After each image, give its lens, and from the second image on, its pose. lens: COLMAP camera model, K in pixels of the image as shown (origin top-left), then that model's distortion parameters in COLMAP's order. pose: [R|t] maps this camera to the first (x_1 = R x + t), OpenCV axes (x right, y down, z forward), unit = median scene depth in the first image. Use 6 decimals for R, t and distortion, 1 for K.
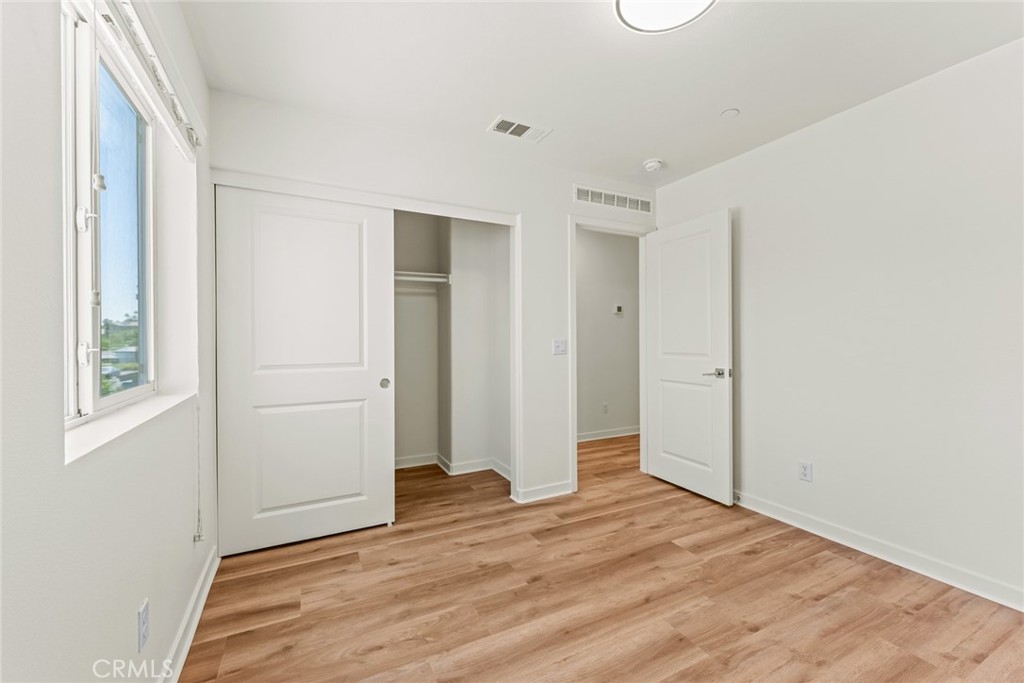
lens RADIAL K [[418.3, 0, 507.7], [0, 418.3, 337.0], [0, 0, 1]] dist [-0.007906, -0.000301]
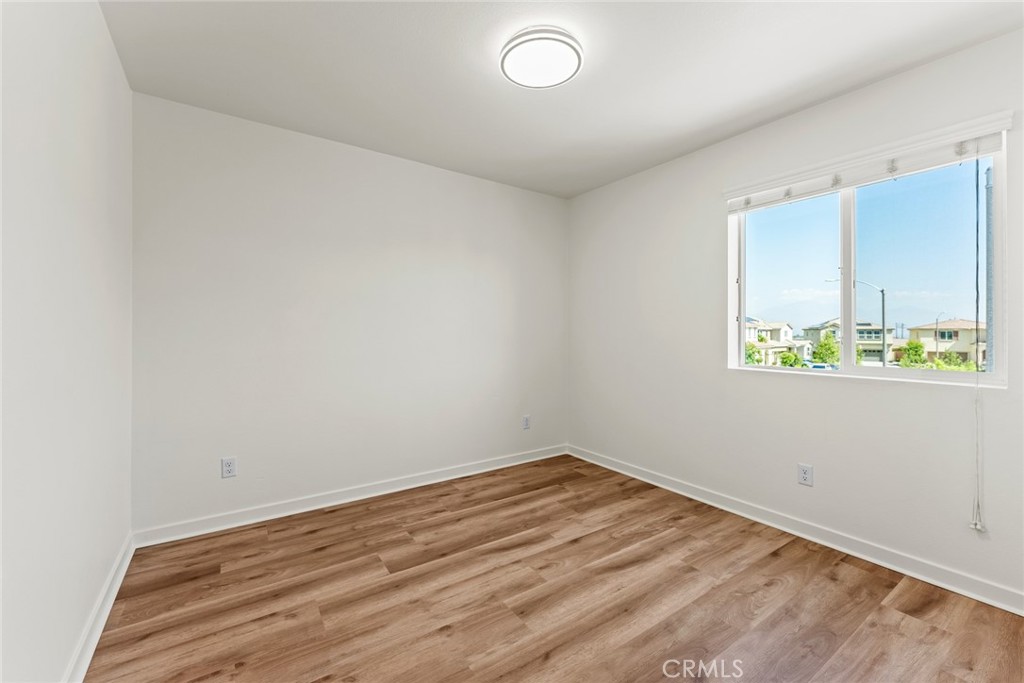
lens RADIAL K [[418.3, 0, 512.2], [0, 418.3, 339.7], [0, 0, 1]] dist [-0.007906, -0.000301]
pose [[-0.989584, 0.005385, -0.143858, 0.573791], [0.003225, 0.999879, 0.015242, 0.006797], [0.143922, 0.014619, -0.989481, 1.985340]]
